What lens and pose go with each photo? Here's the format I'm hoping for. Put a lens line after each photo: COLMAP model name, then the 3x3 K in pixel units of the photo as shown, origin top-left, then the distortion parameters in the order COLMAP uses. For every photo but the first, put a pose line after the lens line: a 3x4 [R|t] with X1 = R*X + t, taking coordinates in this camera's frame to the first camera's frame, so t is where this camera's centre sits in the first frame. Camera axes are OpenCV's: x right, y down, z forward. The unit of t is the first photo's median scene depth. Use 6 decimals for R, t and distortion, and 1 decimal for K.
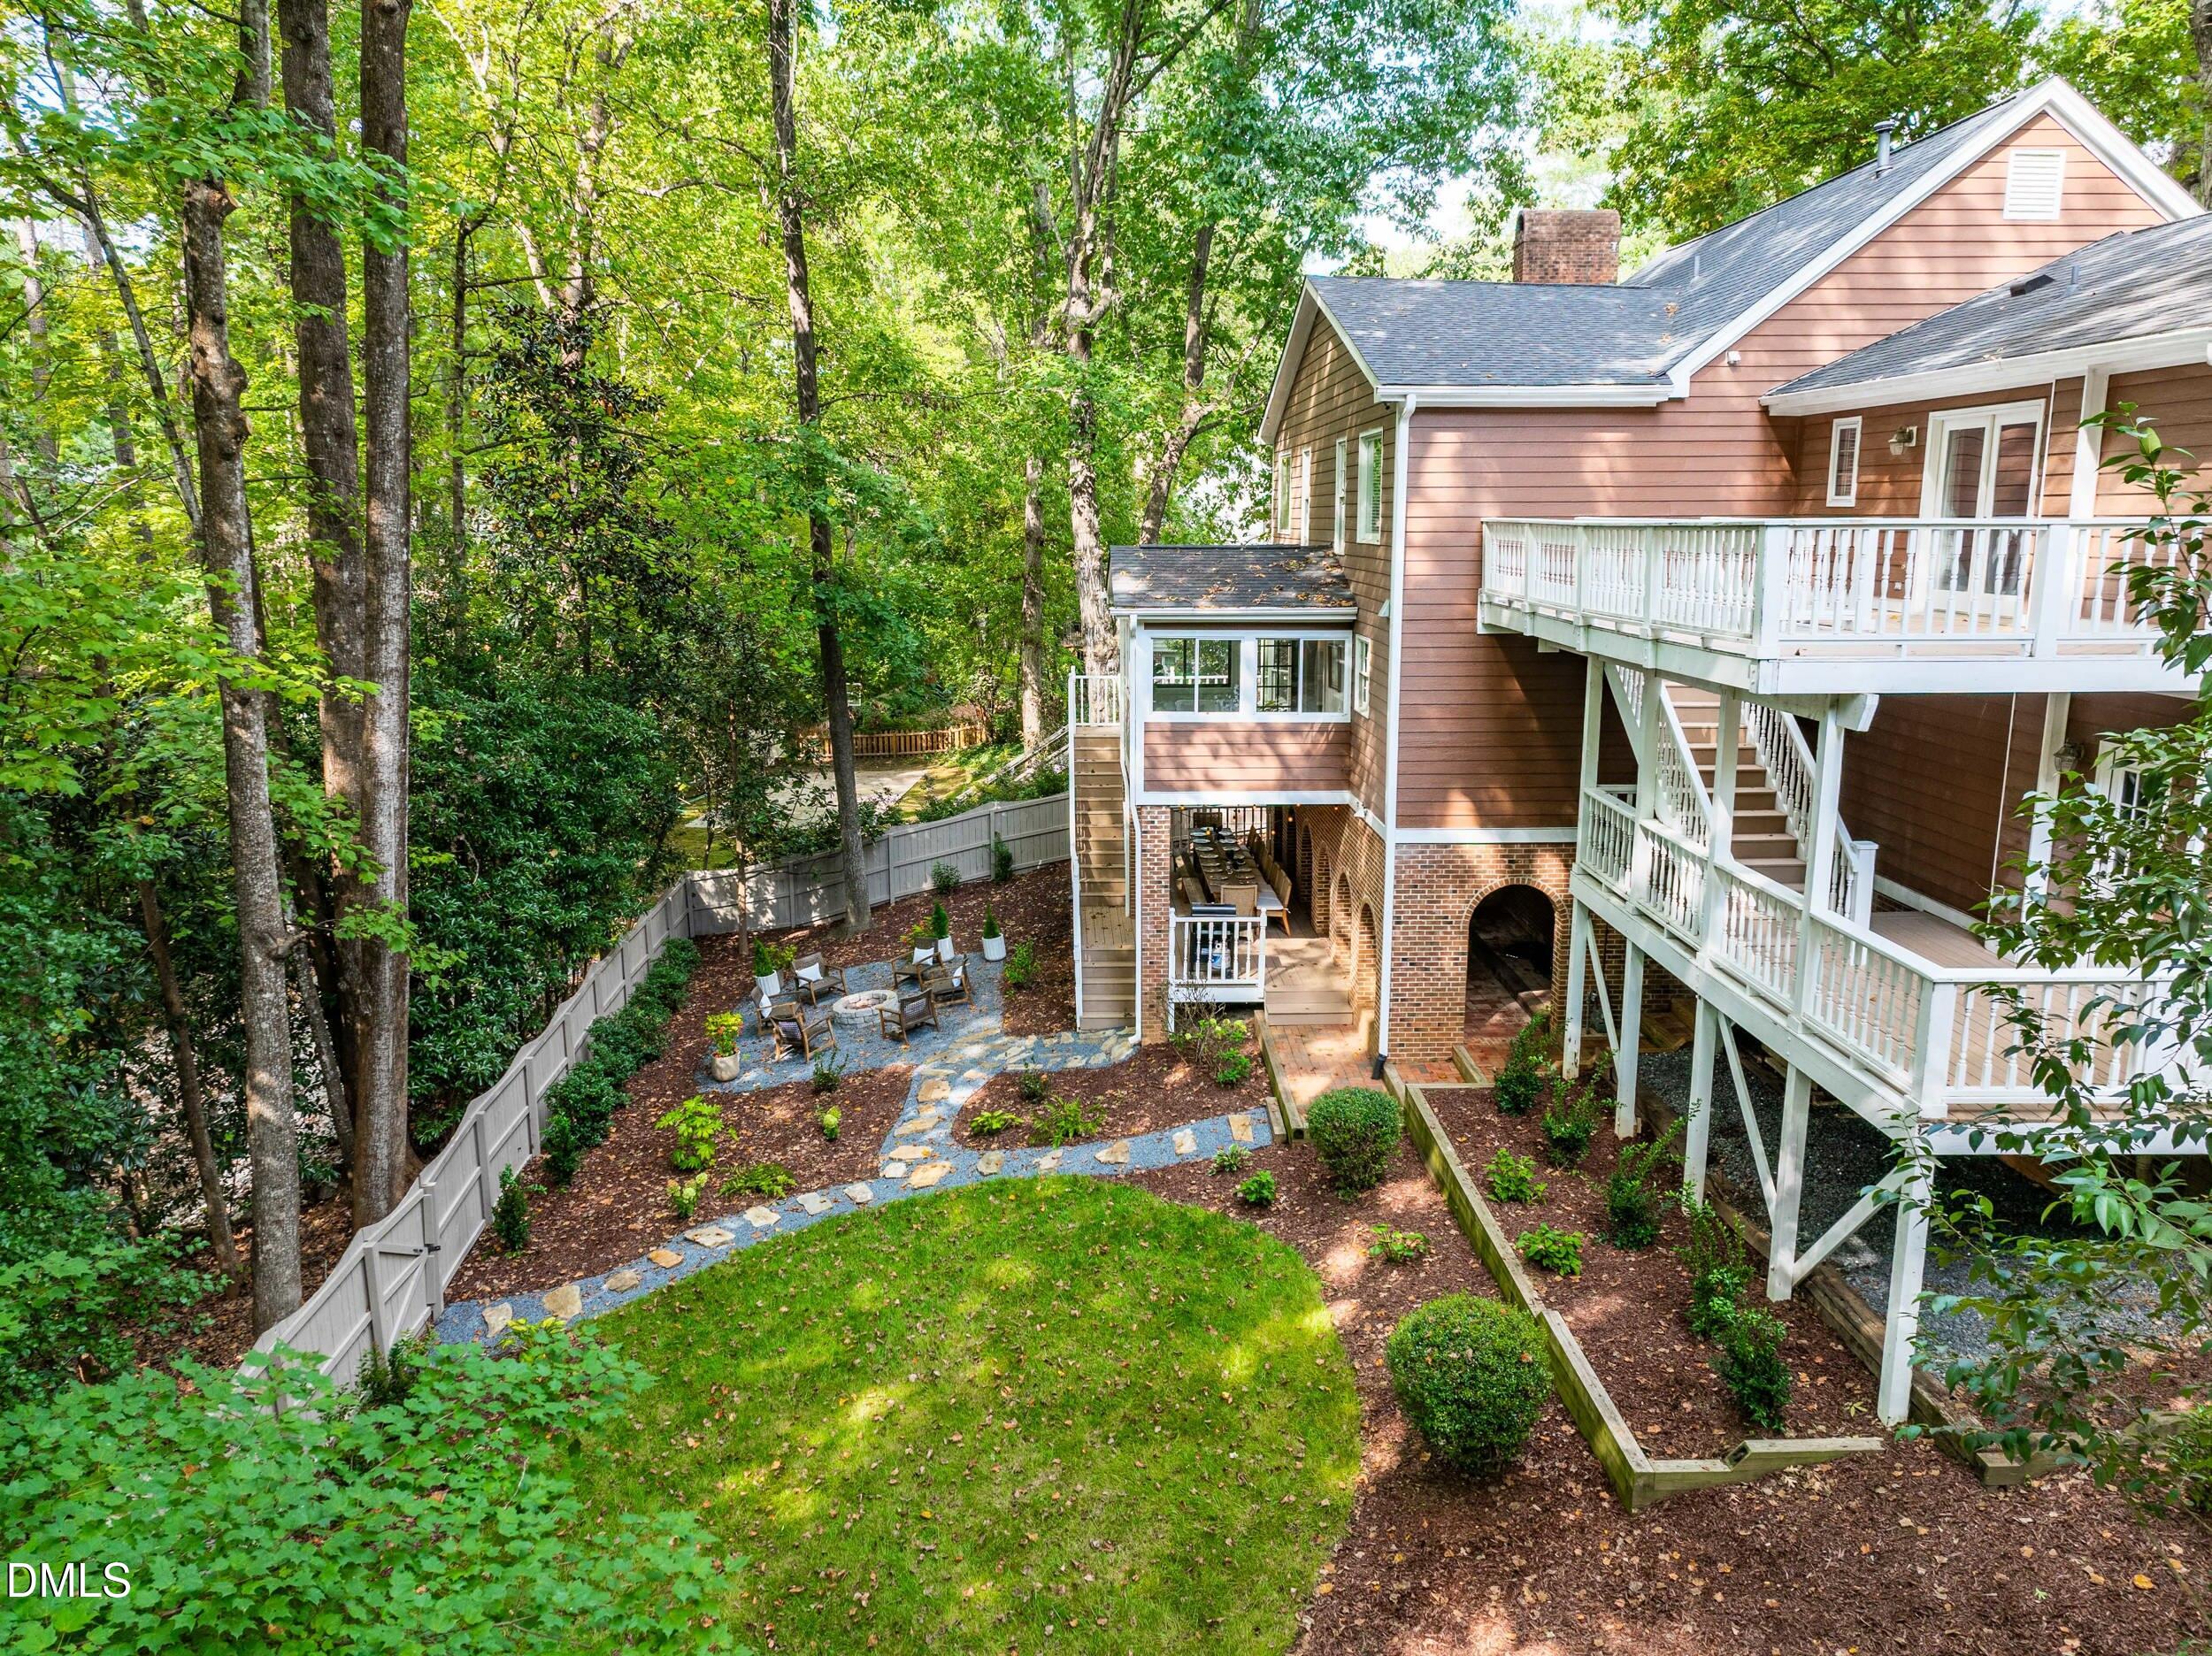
lens RADIAL K [[1567.3, 0, 1084.4], [0, 1567.3, 791.9], [0, 0, 1]] dist [-0.009790, 0.019546]
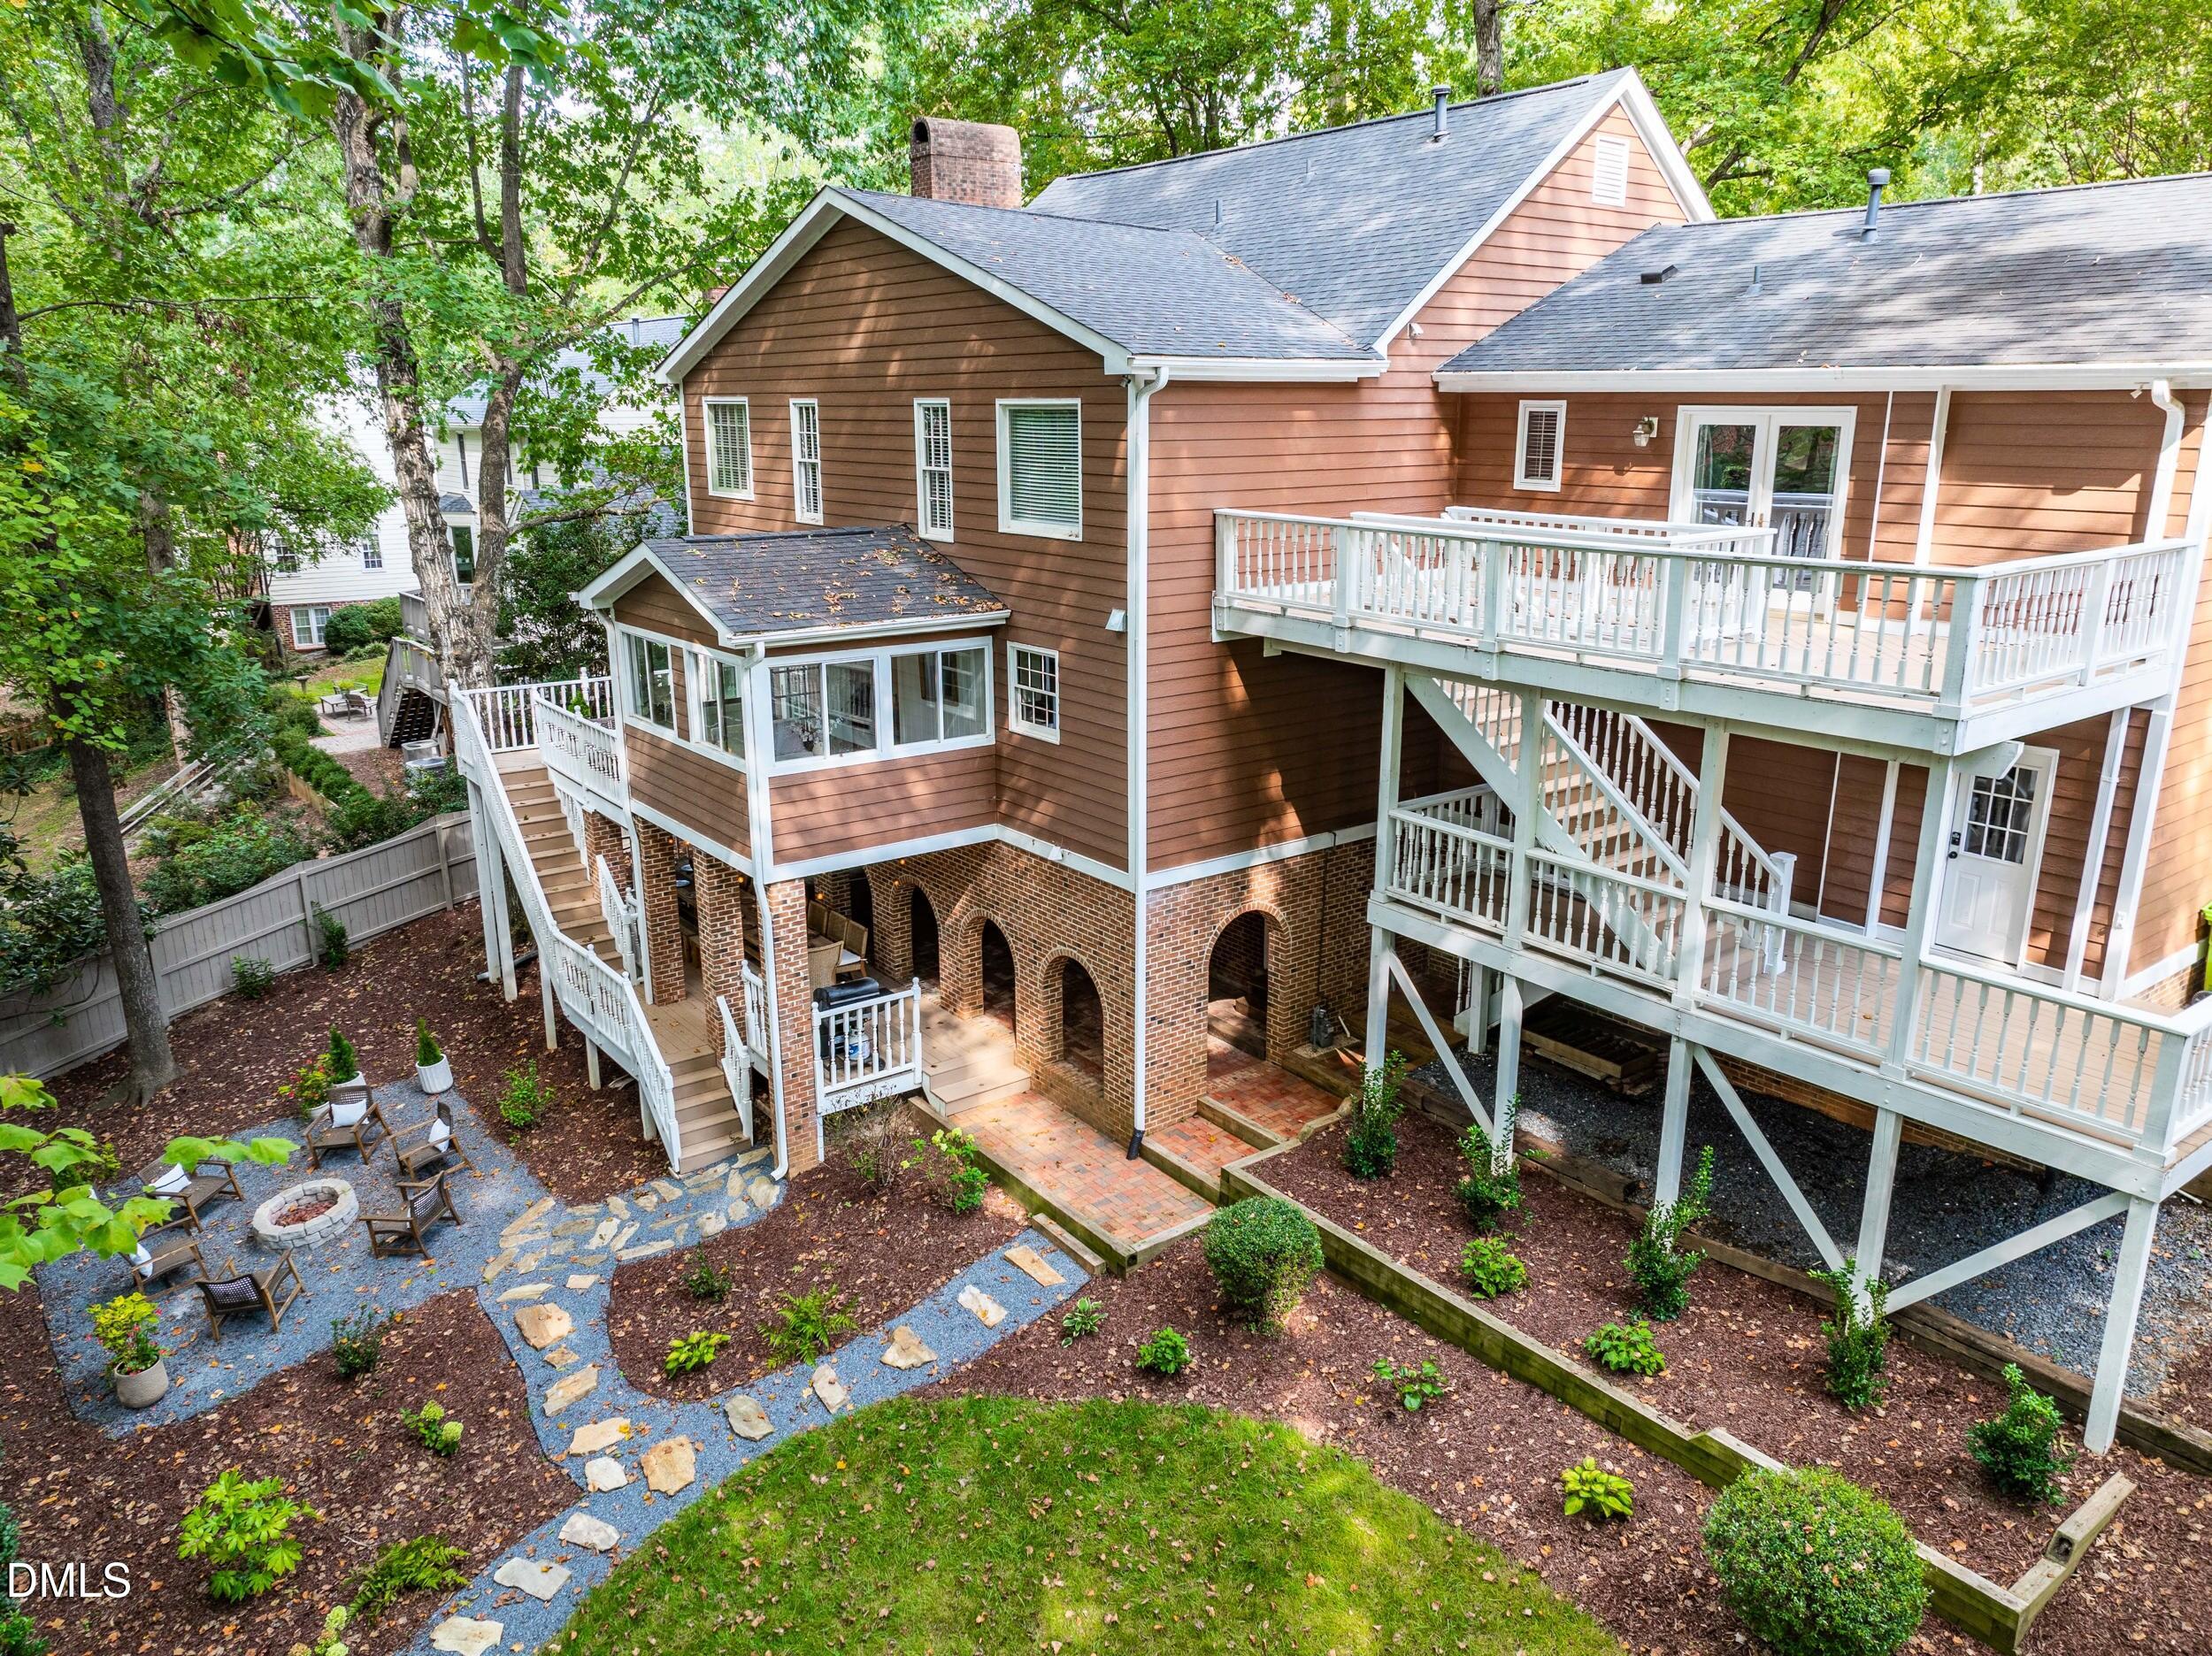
lens RADIAL K [[1567.3, 0, 1084.4], [0, 1567.3, 791.9], [0, 0, 1]] dist [-0.009790, 0.019546]
pose [[0.807674, -0.145064, 0.571505, -0.320867], [0.104732, 0.989146, 0.103063, -0.116987], [-0.580253, -0.023386, 0.814101, 0.328809]]
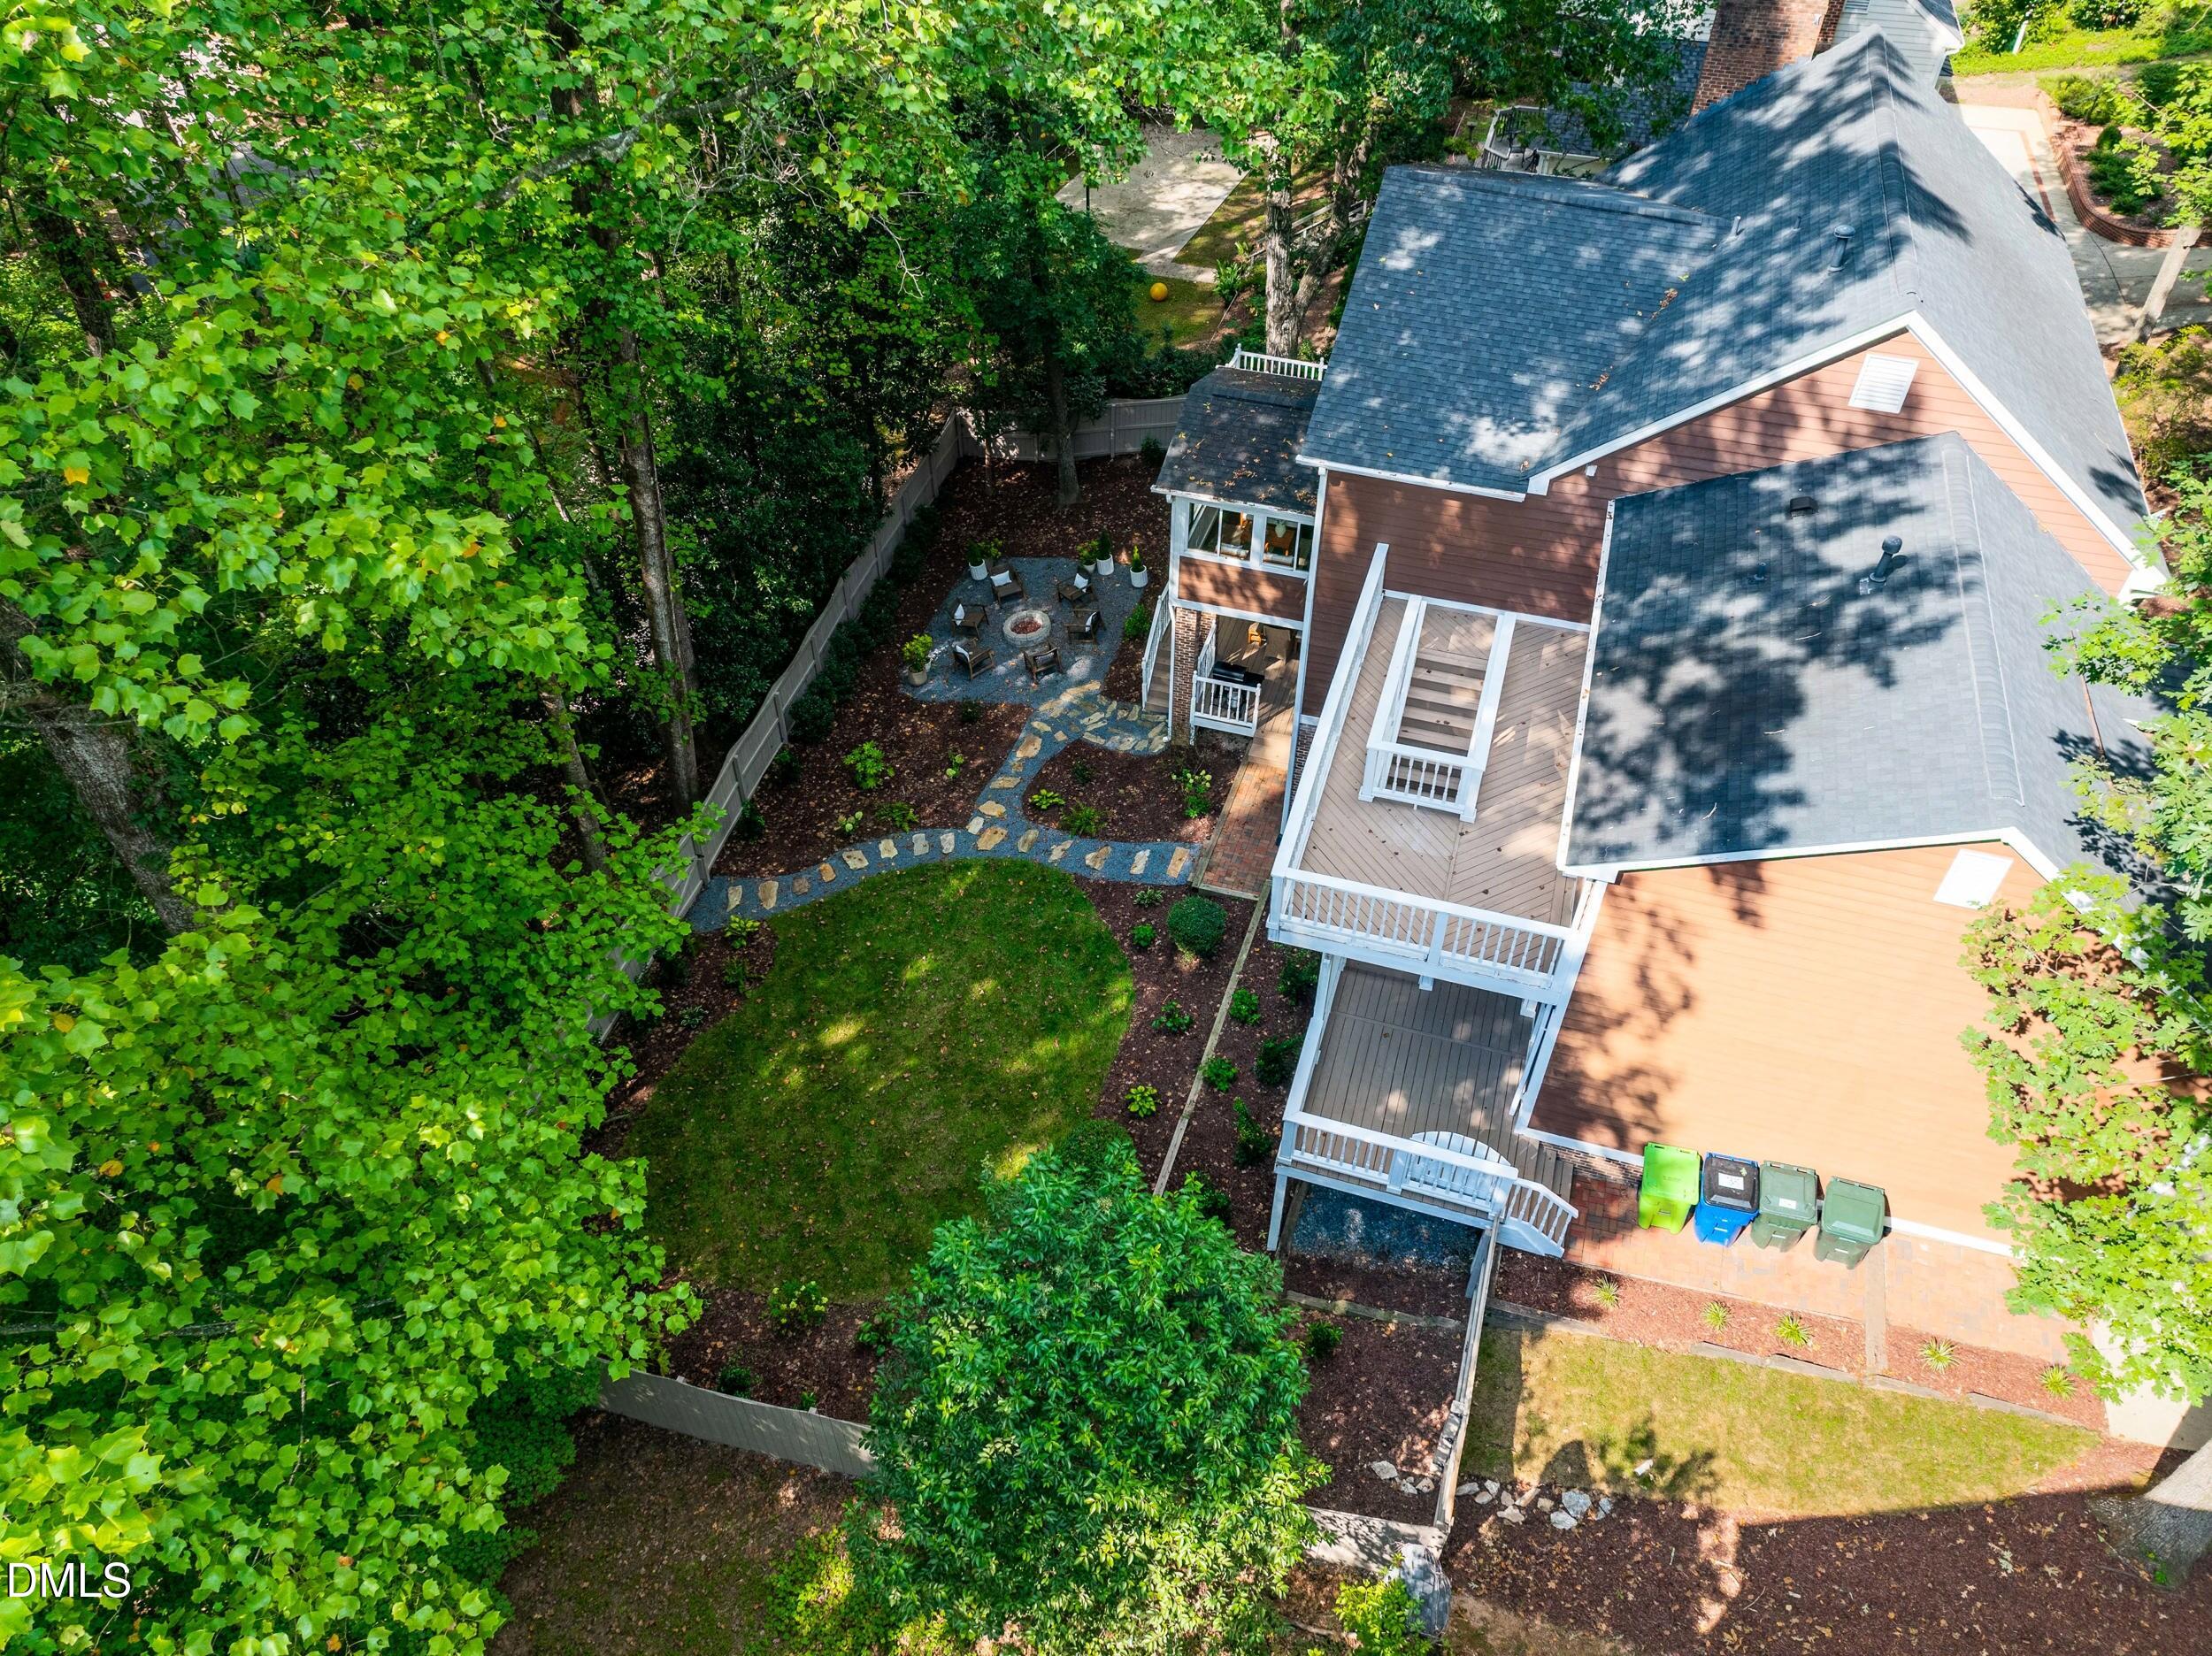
lens RADIAL K [[1567.3, 0, 1084.4], [0, 1567.3, 791.9], [0, 0, 1]] dist [-0.009790, 0.019546]
pose [[0.946182, 0.215201, -0.241719, 0.385814], [-0.047115, 0.830526, 0.554984, -0.720209], [0.320187, -0.513727, 0.795968, -0.234796]]
